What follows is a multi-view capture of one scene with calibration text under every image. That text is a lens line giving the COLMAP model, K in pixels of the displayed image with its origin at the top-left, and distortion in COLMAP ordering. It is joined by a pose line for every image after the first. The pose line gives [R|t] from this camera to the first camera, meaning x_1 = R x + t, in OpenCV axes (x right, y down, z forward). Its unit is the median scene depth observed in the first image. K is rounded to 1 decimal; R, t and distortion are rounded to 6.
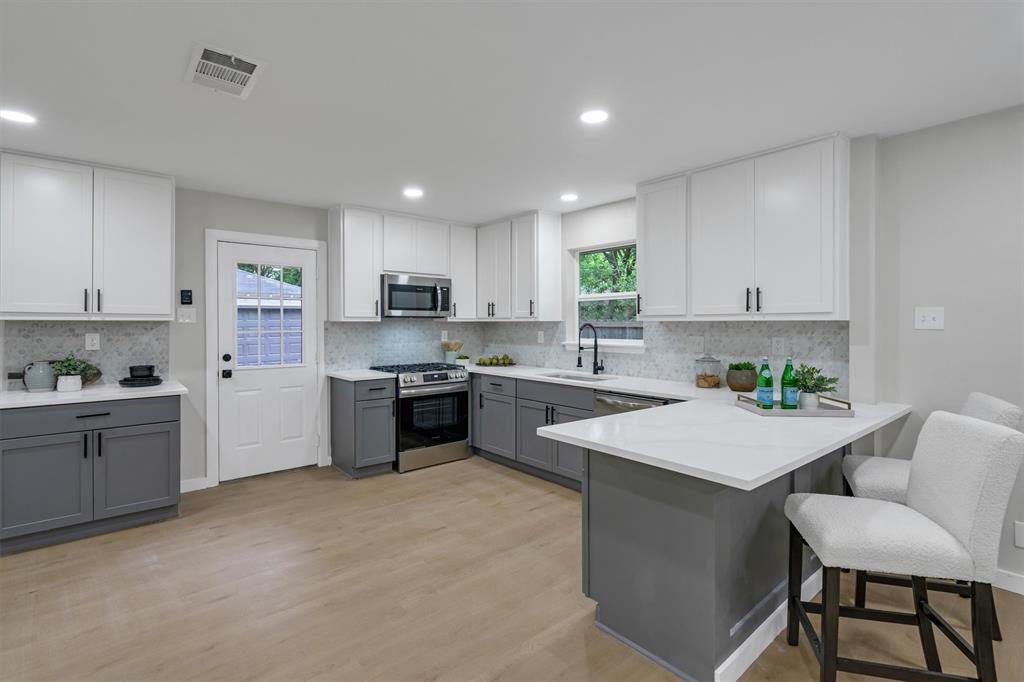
lens RADIAL K [[483.5, 0, 514.7], [0, 483.5, 325.3], [0, 0, 1]] dist [0.002763, 0.000497]
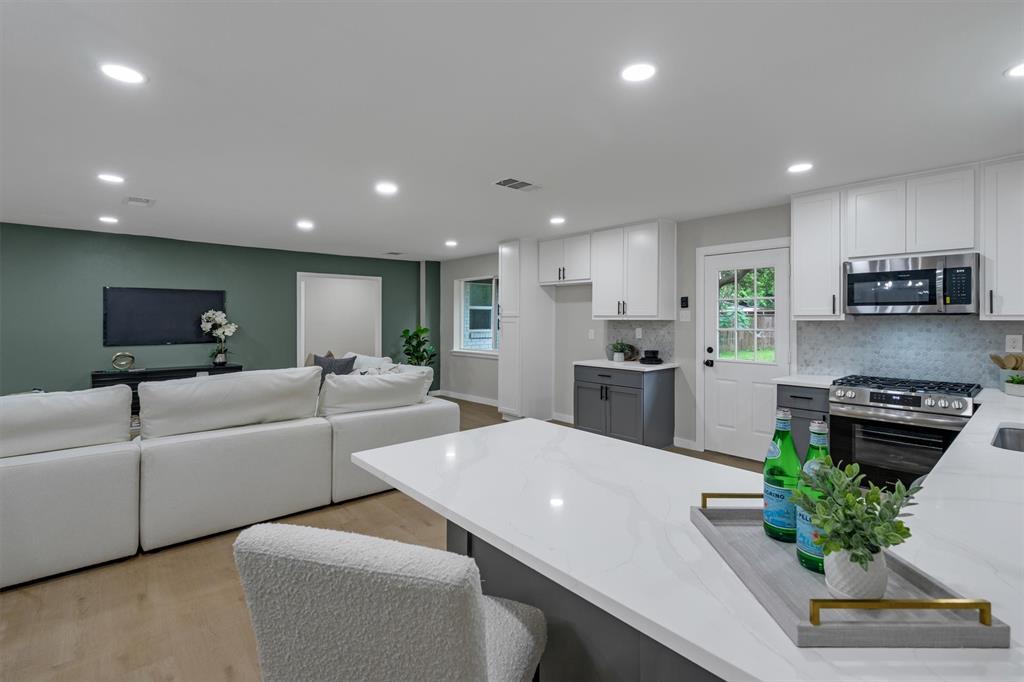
lens RADIAL K [[472.4, 0, 511.6], [0, 472.4, 320.0], [0, 0, 1]] dist [-0.000197, -0.000197]
pose [[0.012868, 0.002354, -0.999914, 0.547422], [-0.002153, 0.999995, 0.002326, -0.009752], [0.999915, 0.002123, 0.012873, 0.448333]]
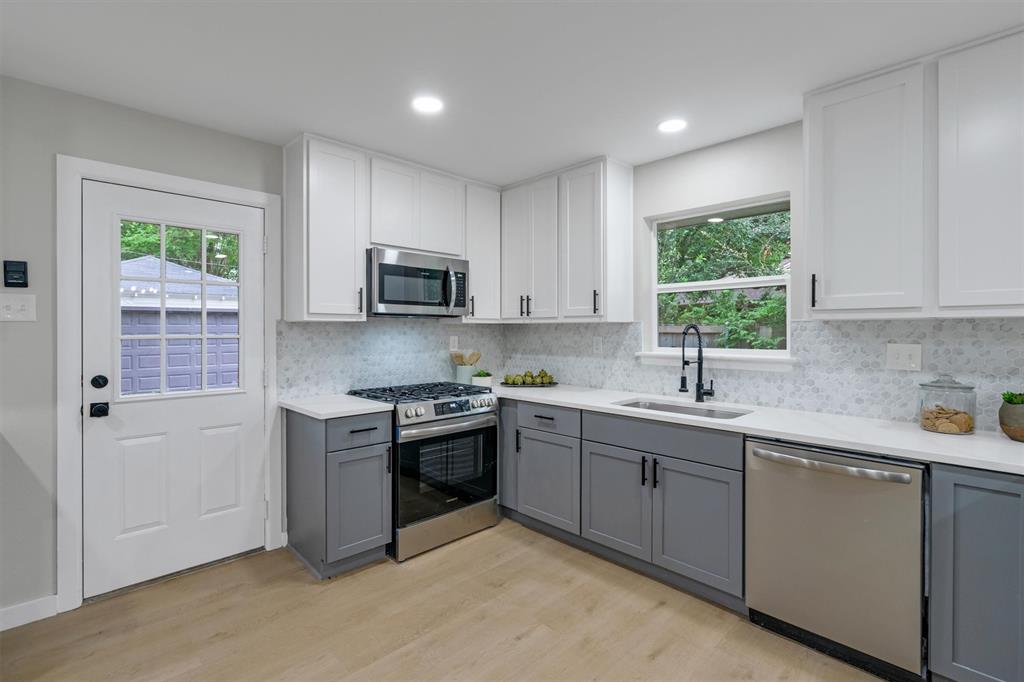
lens RADIAL K [[474.8, 0, 512.7], [0, 474.8, 331.3], [0, 0, 1]] dist [0.000533, 0.000067]
pose [[0.997763, 0.001549, 0.066828, -0.131171], [-0.001329, 0.999994, -0.003341, 0.007611], [-0.066833, 0.003244, 0.997759, 0.373182]]
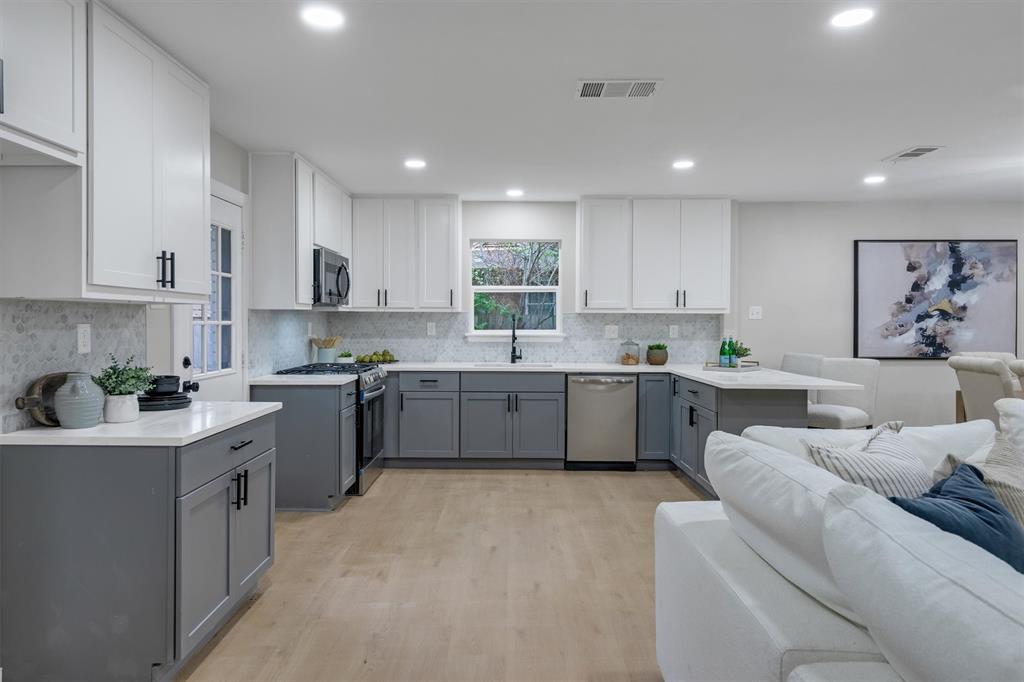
lens RADIAL K [[648.1, 0, 512.2], [0, 648.1, 324.5], [0, 0, 1]] dist [0.003728, 0.001731]
pose [[0.650453, -0.003115, 0.759540, -0.900582], [-0.001756, 0.999983, 0.005605, 0.009587], [-0.759544, -0.004980, 0.650437, 0.093978]]
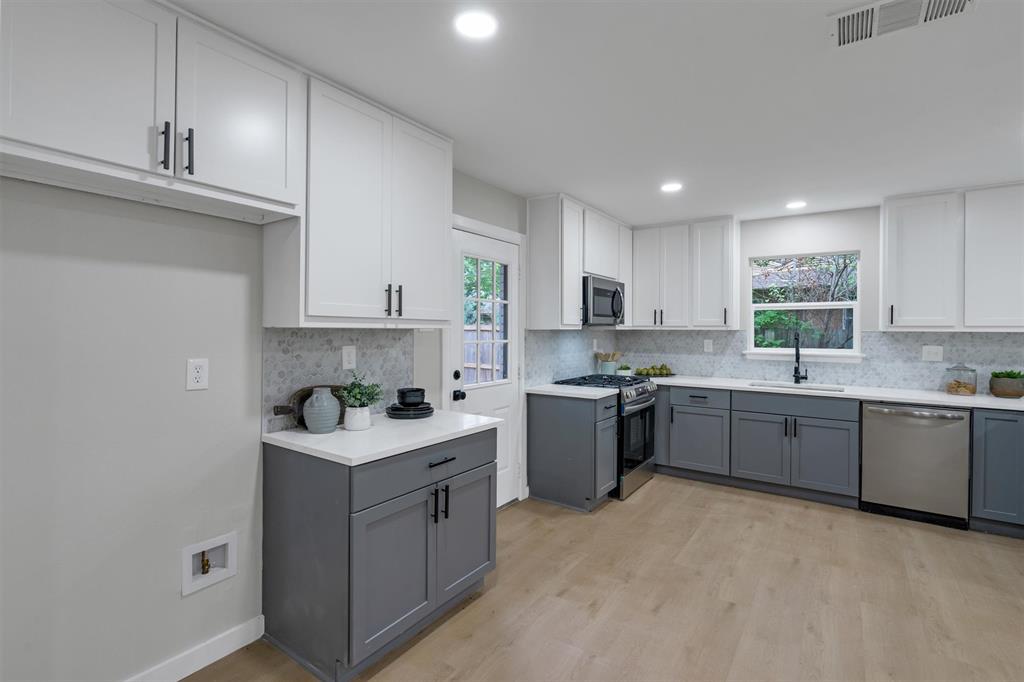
lens RADIAL K [[478.7, 0, 517.9], [0, 478.7, 330.0], [0, 0, 1]] dist [-0.000975, 0.000741]
pose [[0.964774, 0.004782, 0.263038, -0.653651], [-0.004680, 0.999989, -0.001014, -0.005870], [-0.263040, -0.000252, 0.964785, 0.199626]]
